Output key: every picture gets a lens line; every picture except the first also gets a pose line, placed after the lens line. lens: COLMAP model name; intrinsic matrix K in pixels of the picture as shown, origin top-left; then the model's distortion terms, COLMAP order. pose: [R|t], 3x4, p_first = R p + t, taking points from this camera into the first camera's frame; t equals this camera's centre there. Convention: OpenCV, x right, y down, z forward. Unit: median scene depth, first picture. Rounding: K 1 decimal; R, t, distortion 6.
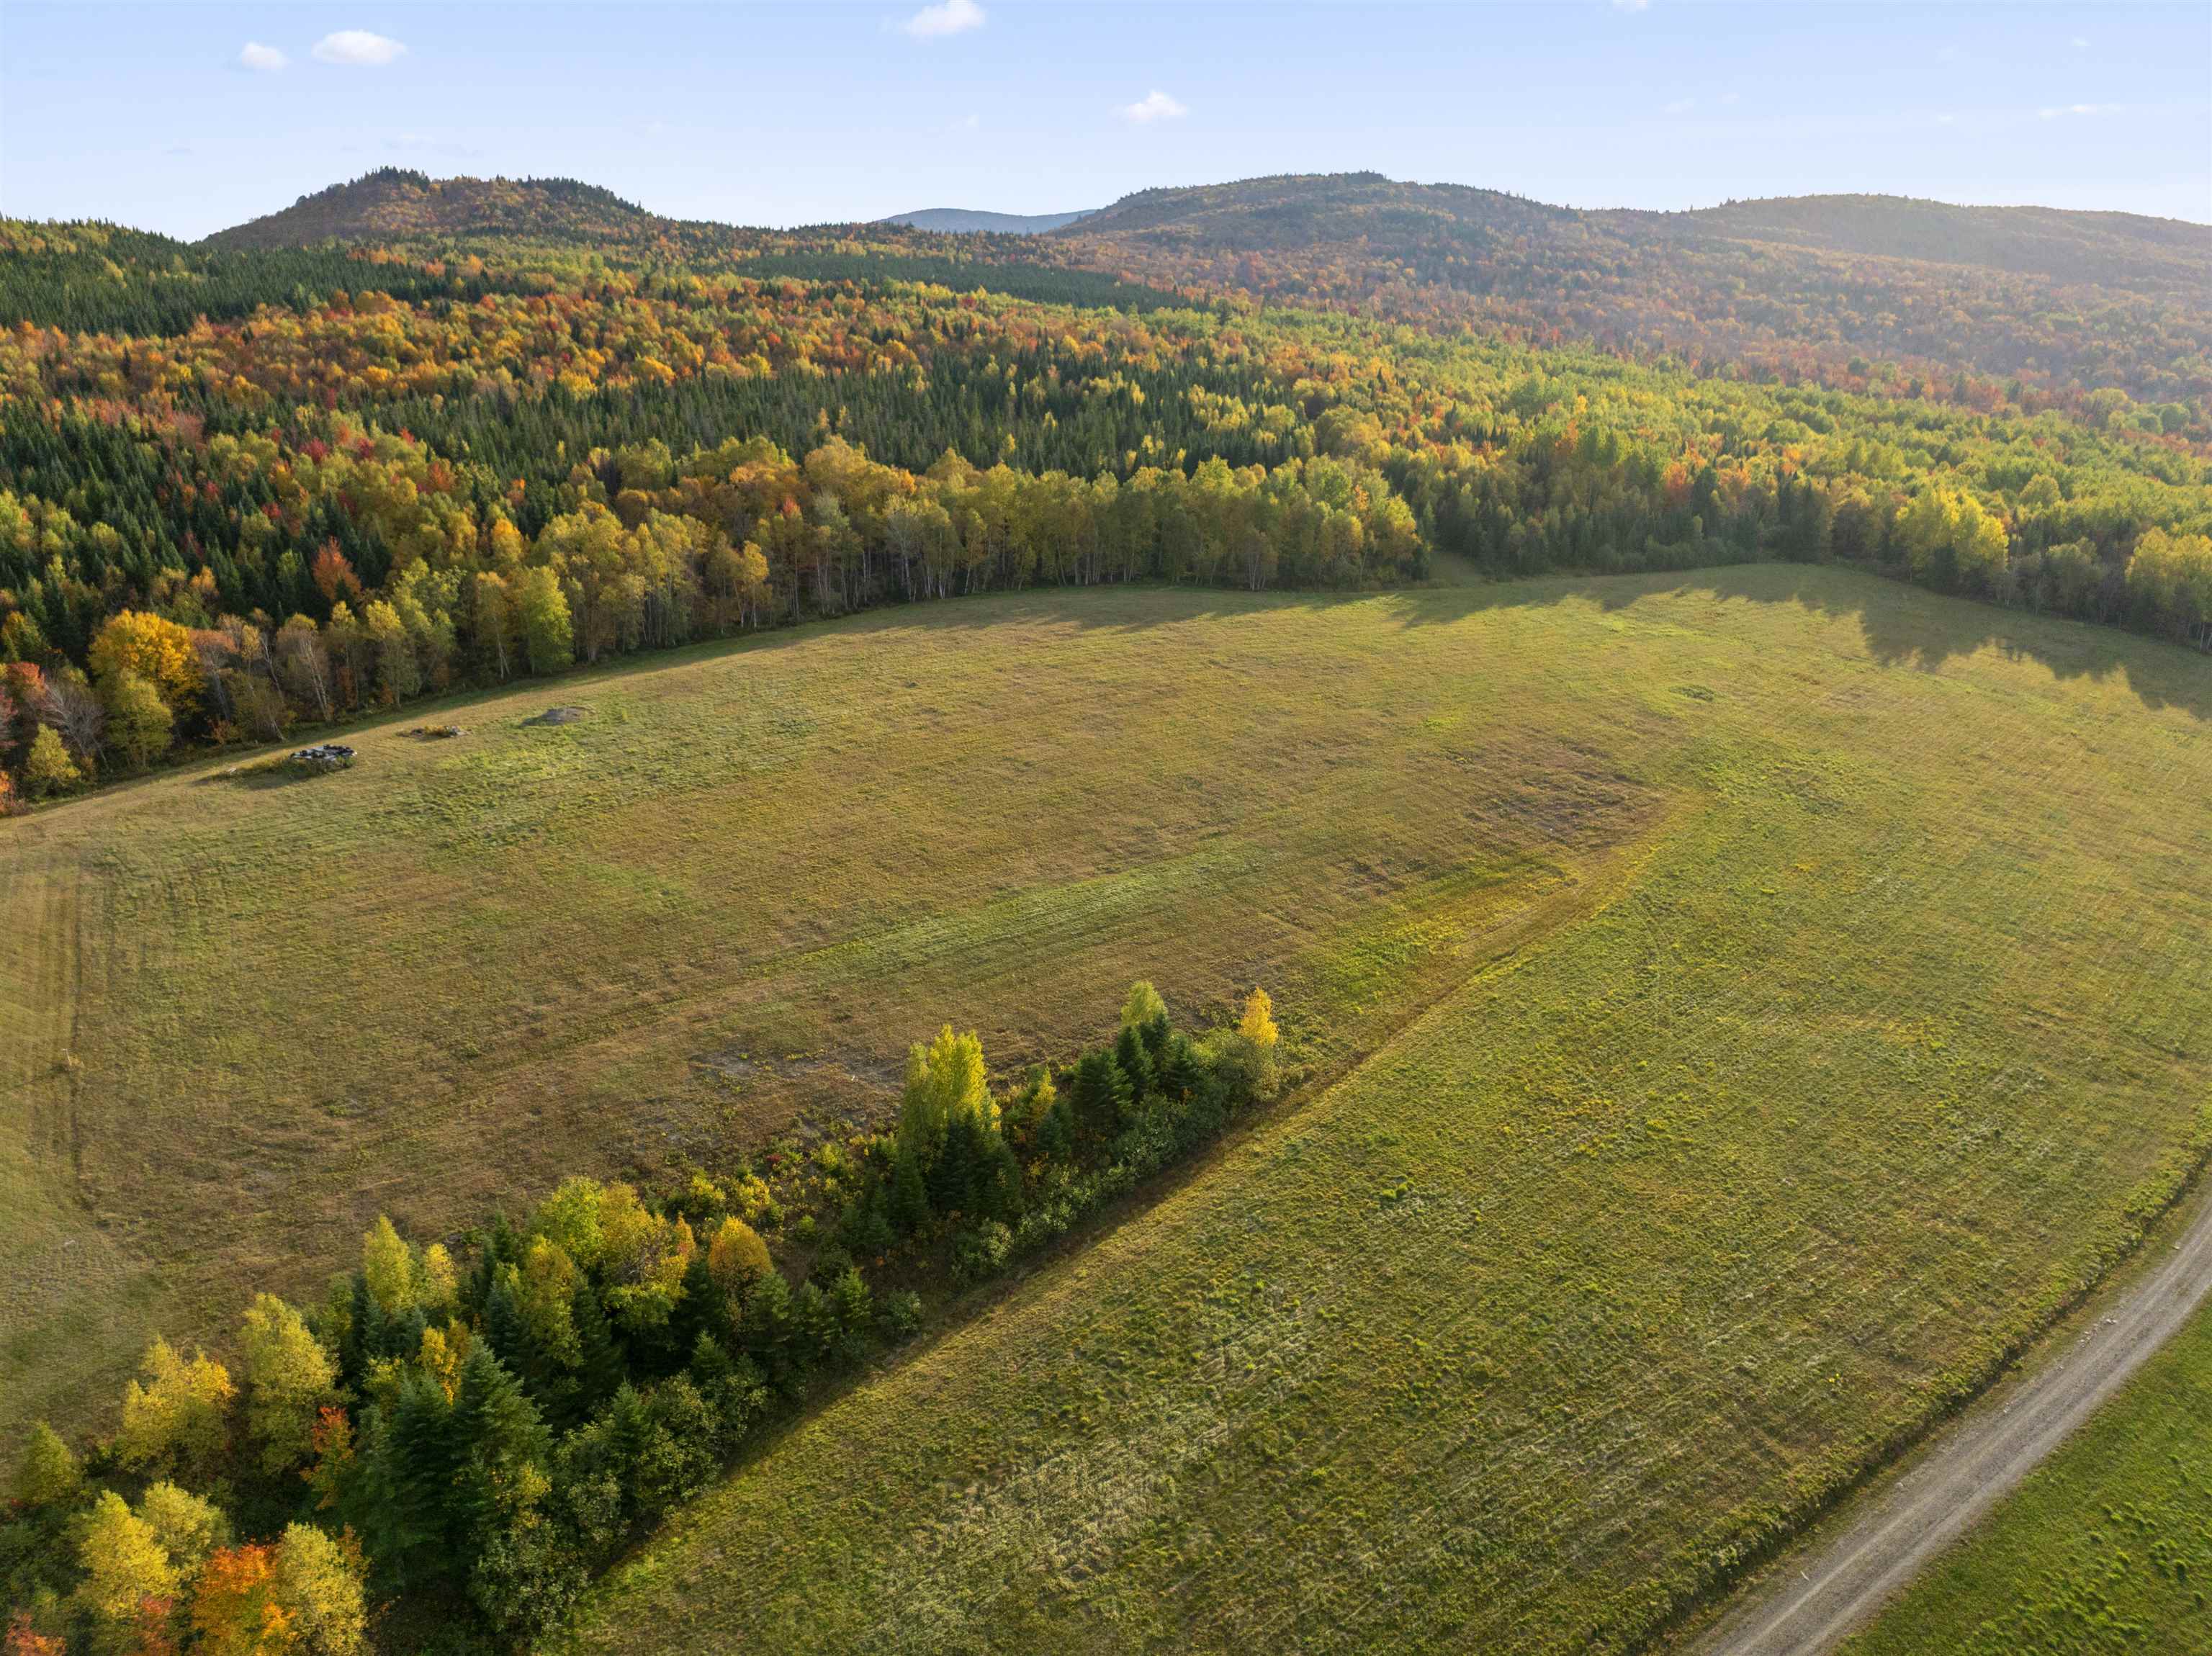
lens RADIAL K [[1562.7, 0, 1113.5], [0, 1562.7, 819.7], [0, 0, 1]] dist [-0.053848, 0.026771]
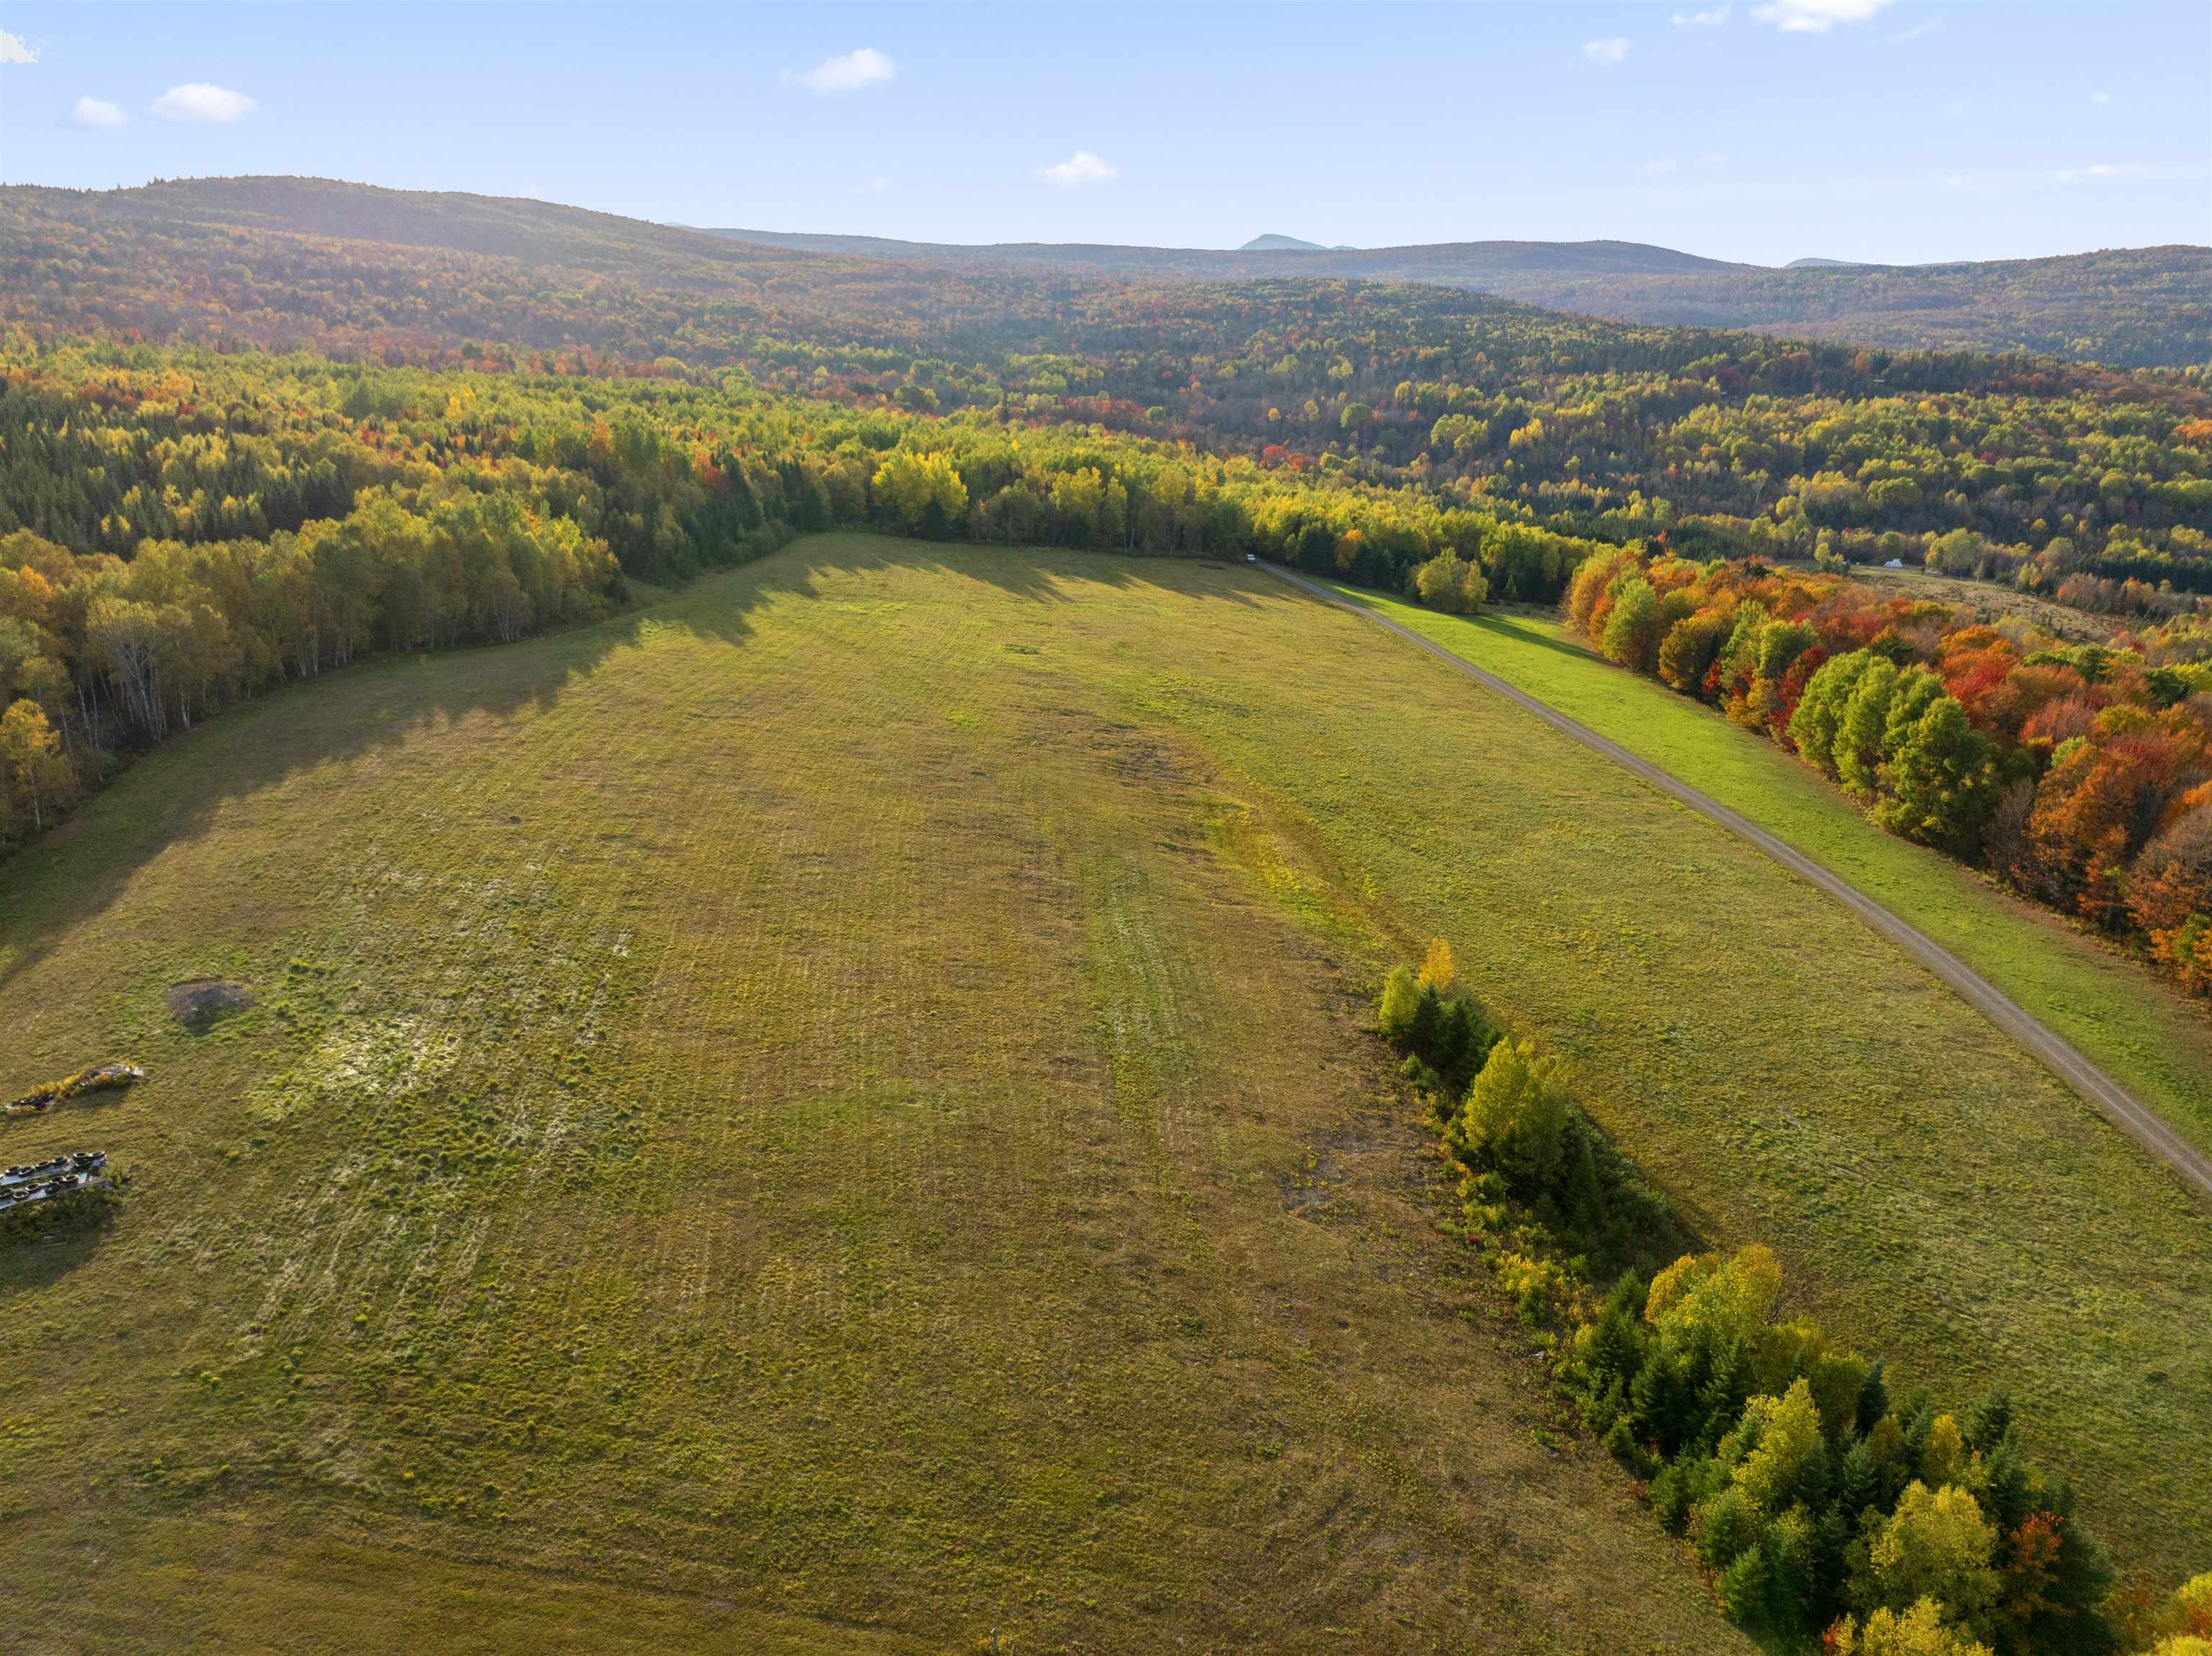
lens RADIAL K [[1562.7, 0, 1113.5], [0, 1562.7, 819.7], [0, 0, 1]] dist [-0.053848, 0.026771]
pose [[0.597964, -0.264747, 0.756537, -0.480519], [0.256763, 0.957405, 0.132096, -0.102430], [-0.759284, 0.115262, 0.640470, 0.268946]]
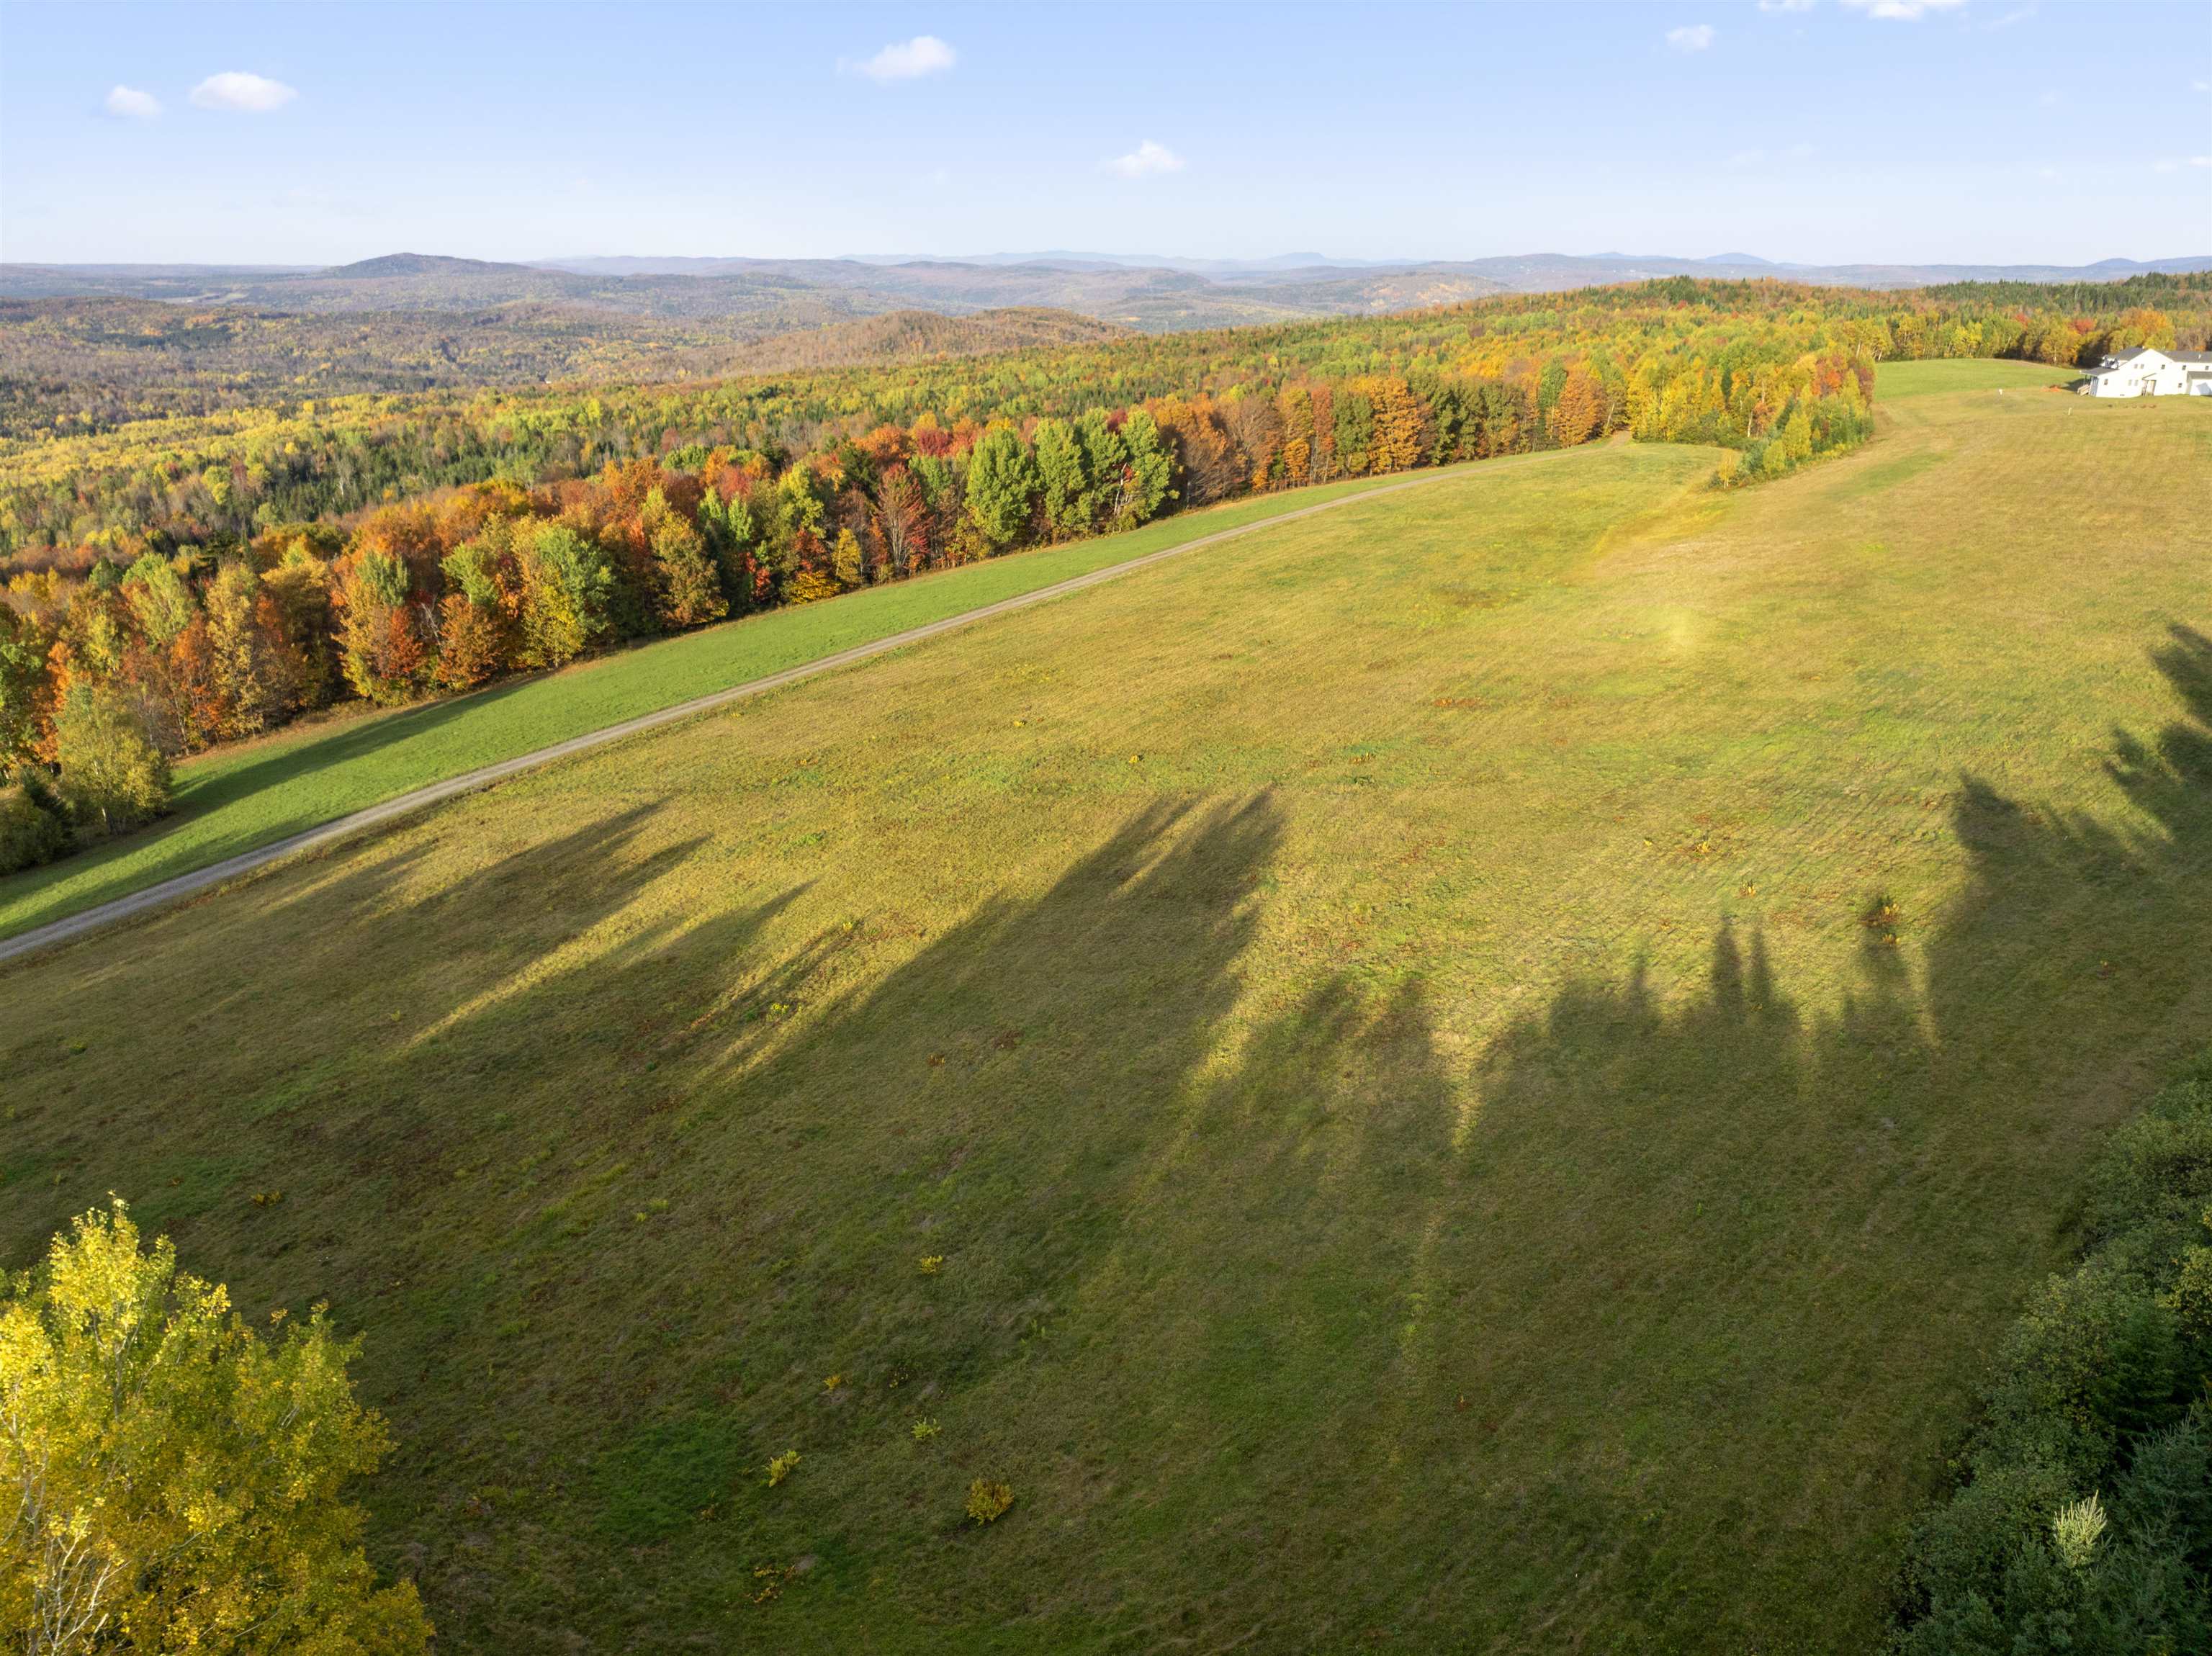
lens RADIAL K [[1559.4, 0, 1115.5], [0, 1559.4, 819.4], [0, 0, 1]] dist [-0.035972, -0.003260]
pose [[-0.984951, 0.055543, -0.163663, 0.733167], [-0.058734, 0.783026, 0.619210, -0.430169], [0.162545, 0.619504, -0.767980, 1.590900]]
